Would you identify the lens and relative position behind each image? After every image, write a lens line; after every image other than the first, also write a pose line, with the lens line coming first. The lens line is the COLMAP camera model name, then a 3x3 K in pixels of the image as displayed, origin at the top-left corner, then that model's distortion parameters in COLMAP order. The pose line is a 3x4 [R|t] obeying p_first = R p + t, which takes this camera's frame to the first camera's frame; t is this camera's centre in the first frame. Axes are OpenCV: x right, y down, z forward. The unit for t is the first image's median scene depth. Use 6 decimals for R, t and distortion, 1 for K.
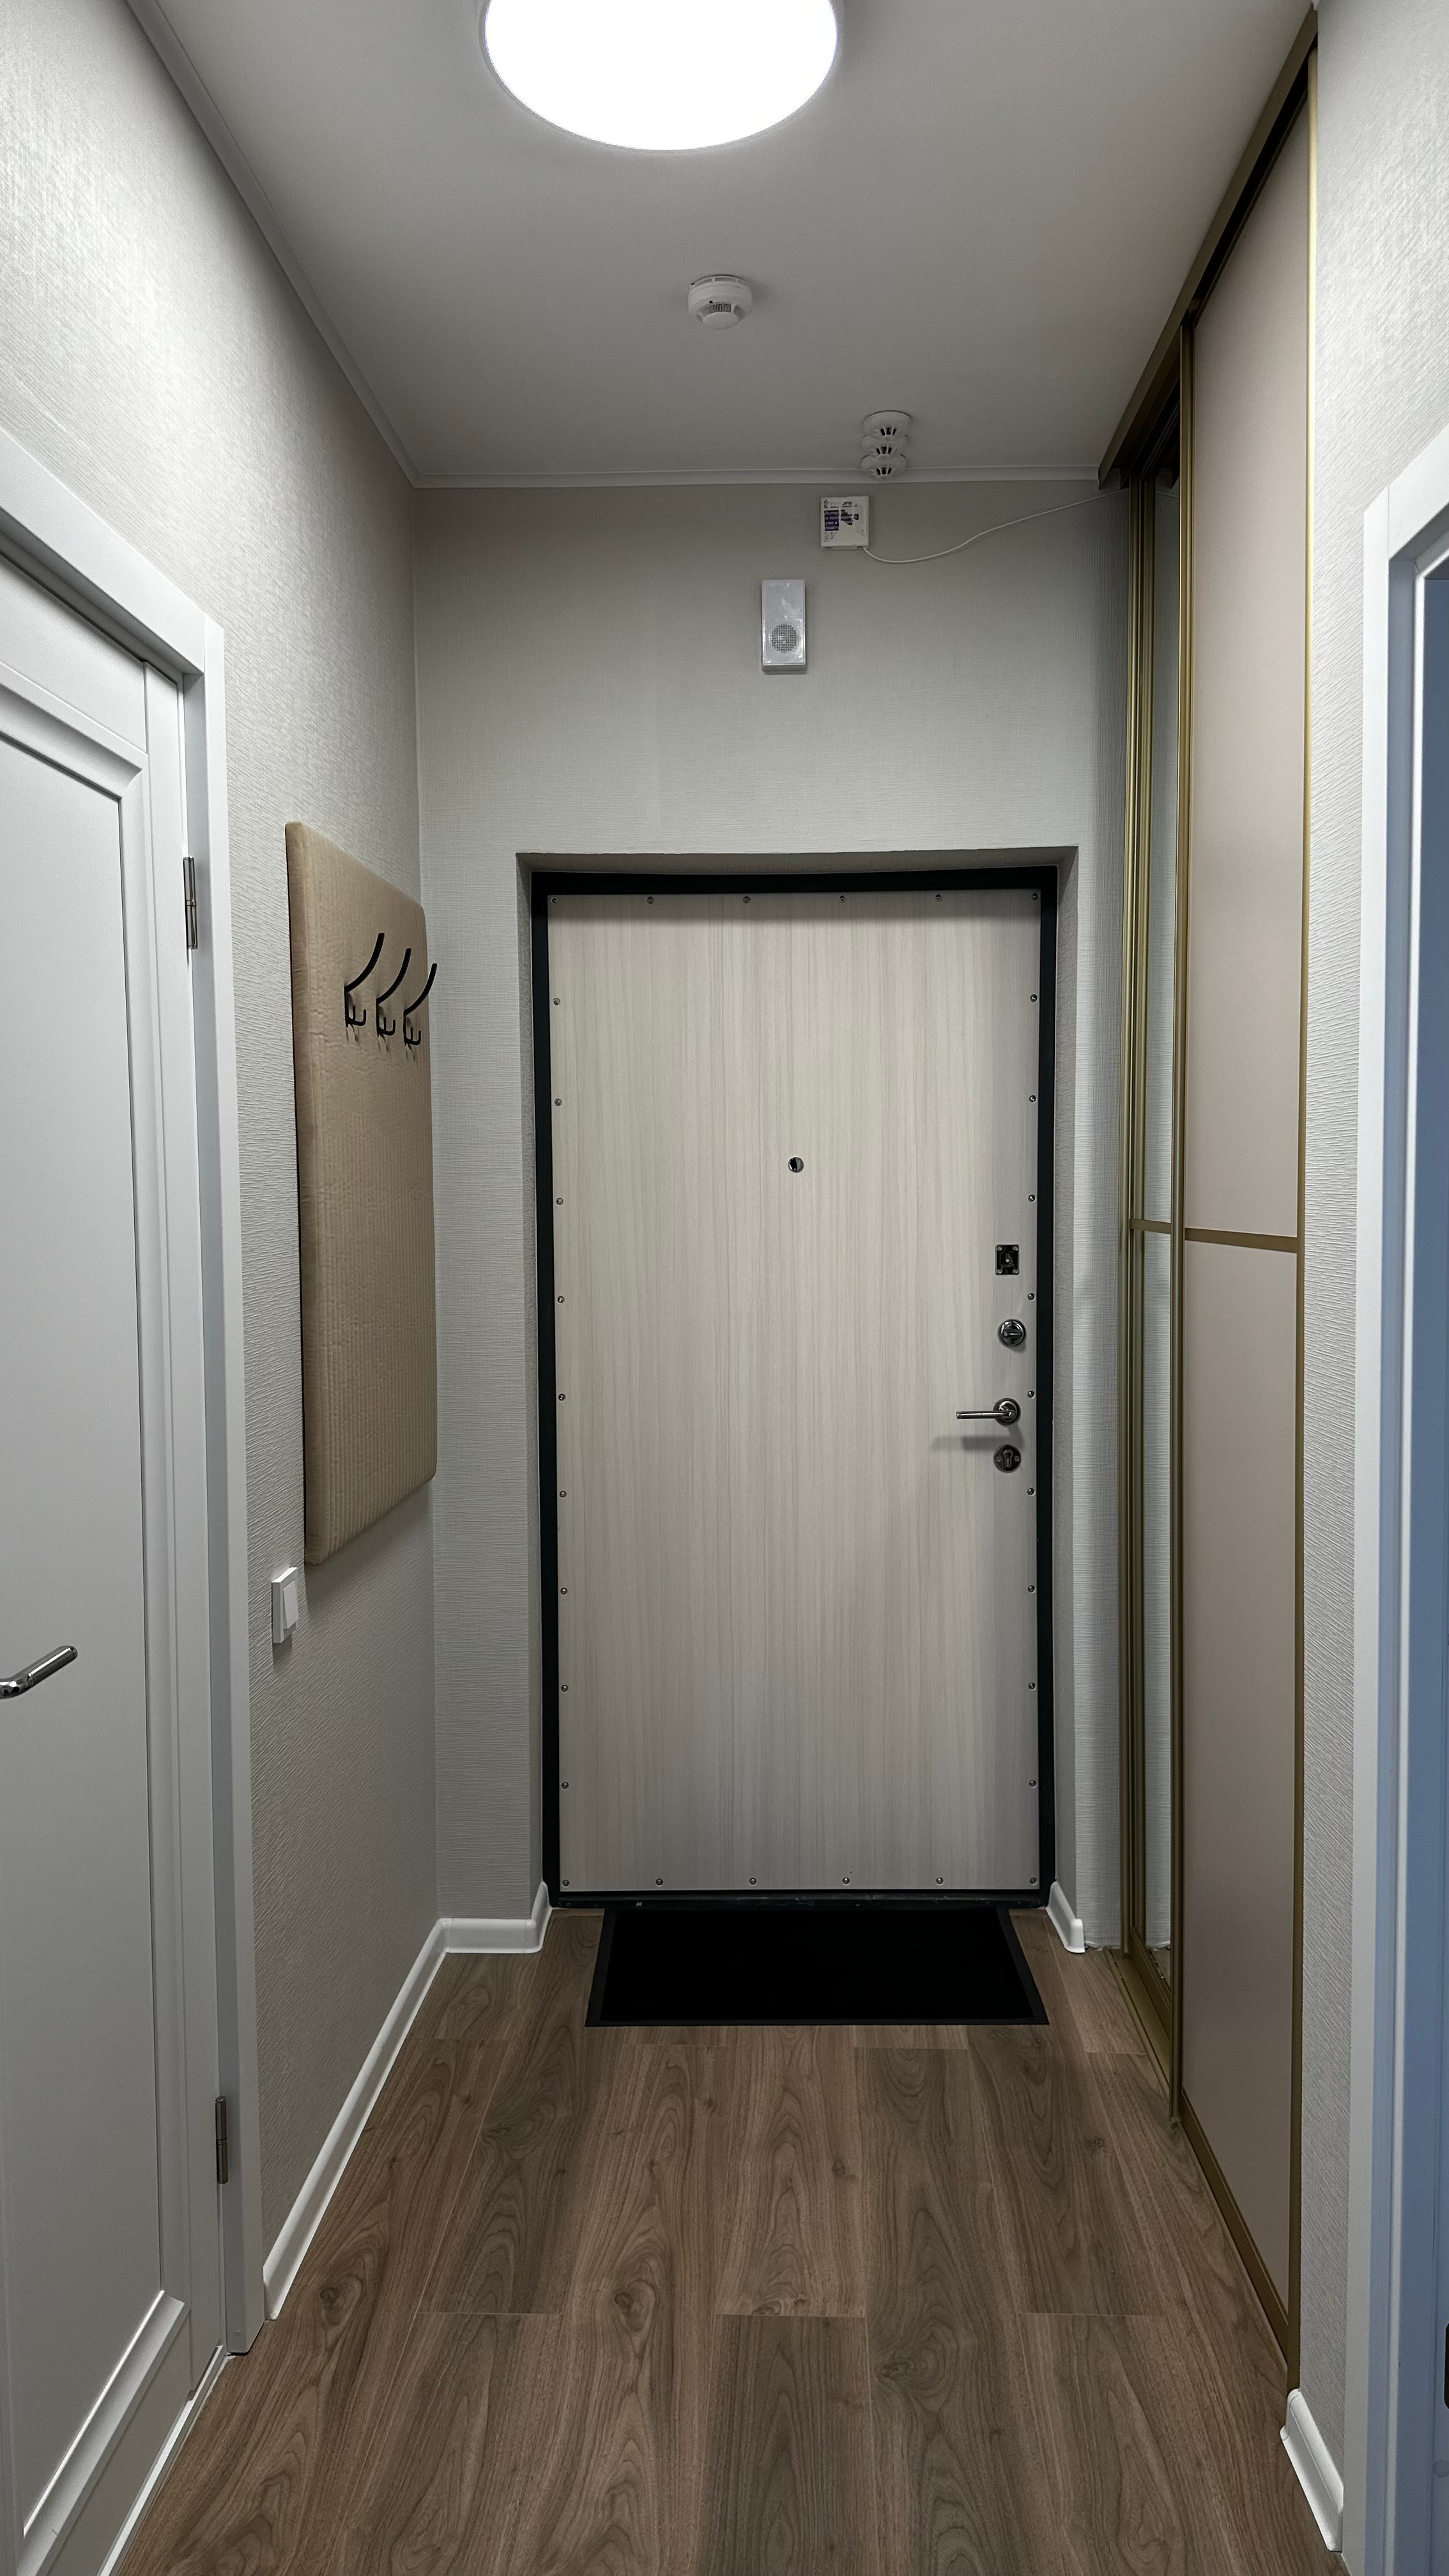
lens RADIAL K [[1823.4, 0, 725.5], [0, 1823.4, 1289.4], [0, 0, 1]] dist [0.001882, -0.014570]
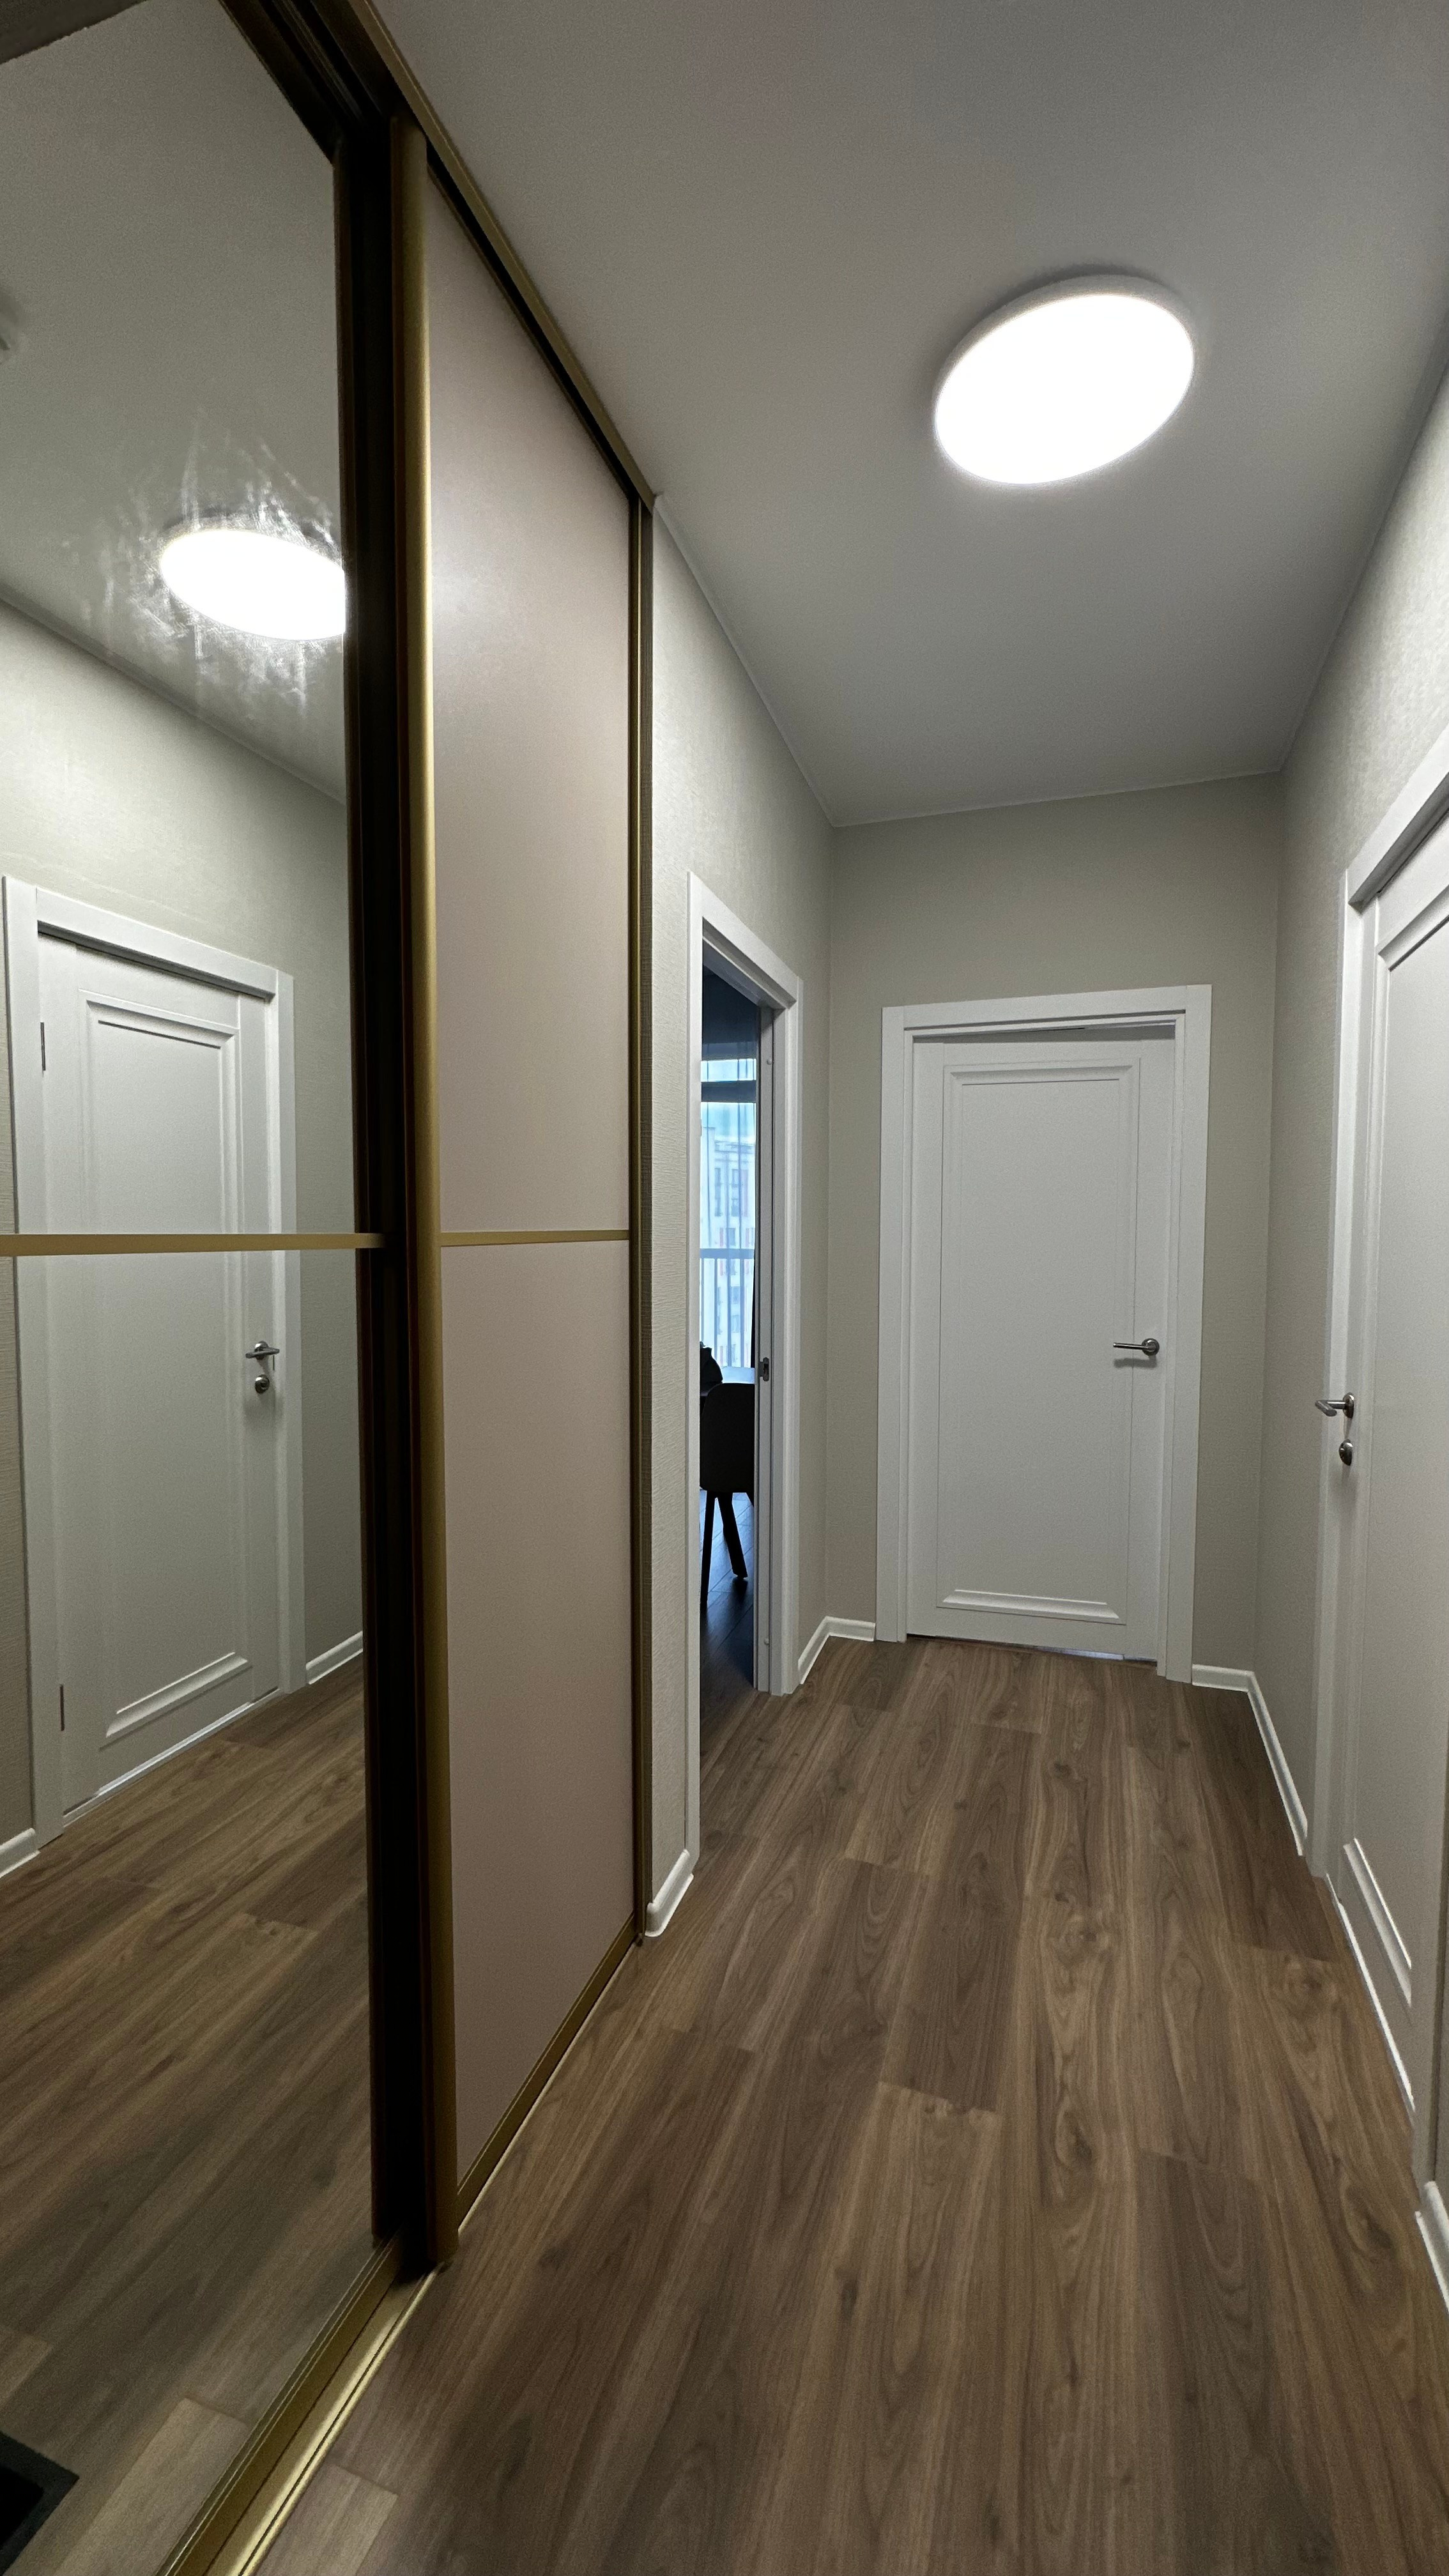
lens RADIAL K [[1038.1, 0, 726.4], [0, 1038.1, 1285.6], [0, 0, 1]] dist [-0.003089, -0.000466]
pose [[-0.957130, -0.009395, 0.289505, -0.024071], [0.023422, 0.993691, 0.109684, -0.068133], [-0.288709, 0.111763, -0.950871, 1.630009]]
